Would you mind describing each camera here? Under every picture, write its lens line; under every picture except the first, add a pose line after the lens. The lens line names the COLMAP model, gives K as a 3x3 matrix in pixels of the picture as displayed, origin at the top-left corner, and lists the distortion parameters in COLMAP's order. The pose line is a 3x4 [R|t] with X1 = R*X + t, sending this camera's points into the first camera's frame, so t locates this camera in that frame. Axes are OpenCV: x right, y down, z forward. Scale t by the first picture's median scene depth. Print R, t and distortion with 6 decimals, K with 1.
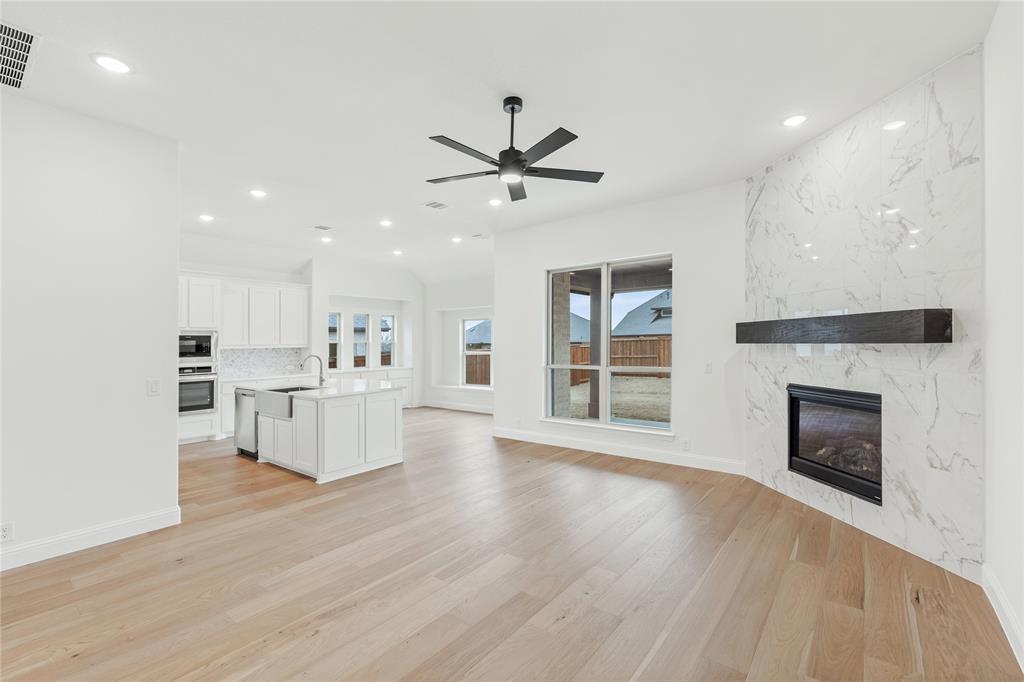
lens RADIAL K [[443.8, 0, 508.7], [0, 443.8, 344.0], [0, 0, 1]] dist [0.003568, 0.000691]
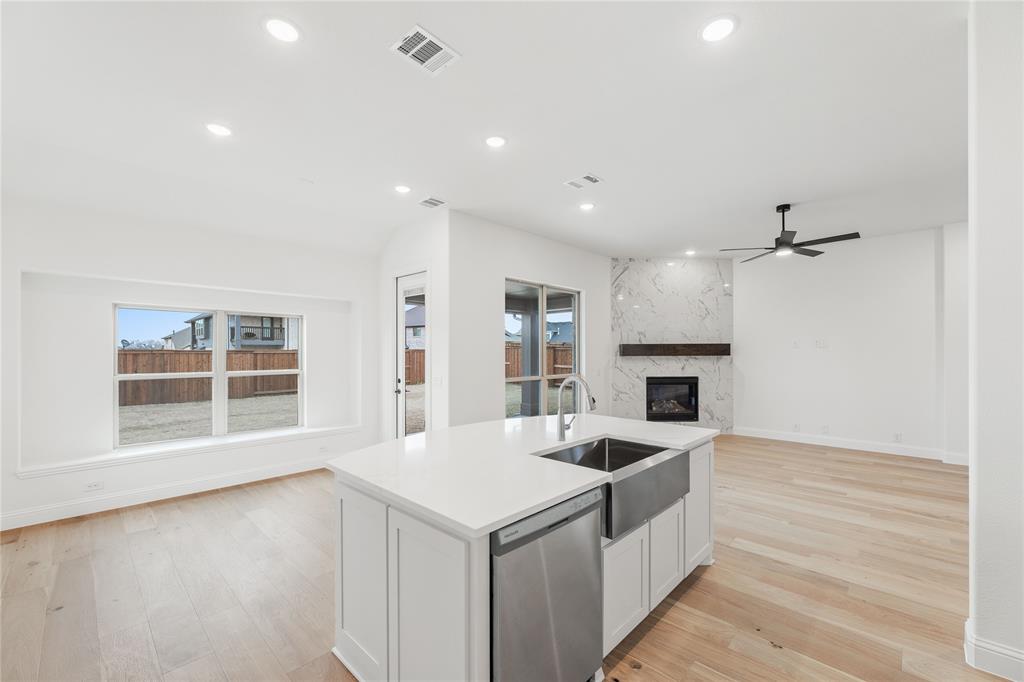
lens RADIAL K [[413.7, 0, 514.0], [0, 413.7, 358.1], [0, 0, 1]] dist [-0.000454, -0.000412]
pose [[0.100880, 0.002153, 0.994896, -1.367892], [0.003757, 0.999990, -0.002545, 0.011722], [-0.994891, 0.003995, 0.100871, 1.565477]]
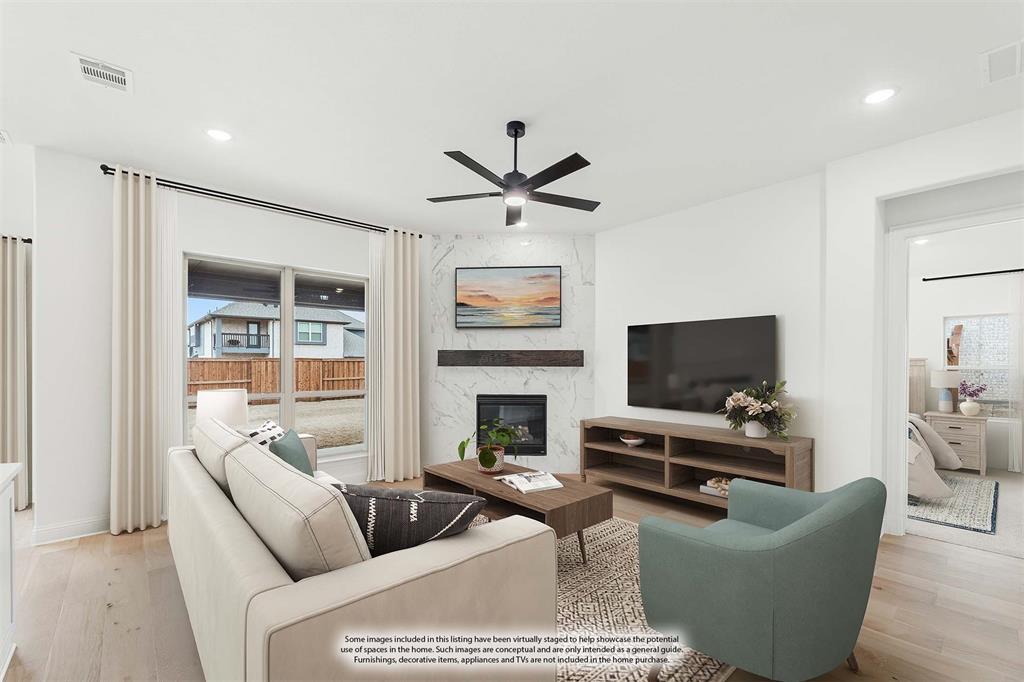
lens RADIAL K [[436.5, 0, 530.0], [0, 436.5, 375.9], [0, 0, 1]] dist [0.002294, 0.000043]
pose [[0.159028, -0.011969, 0.987201, -0.827002], [-0.004170, 0.999909, 0.012795, 0.012055], [-0.987265, -0.006151, 0.158964, 0.683807]]
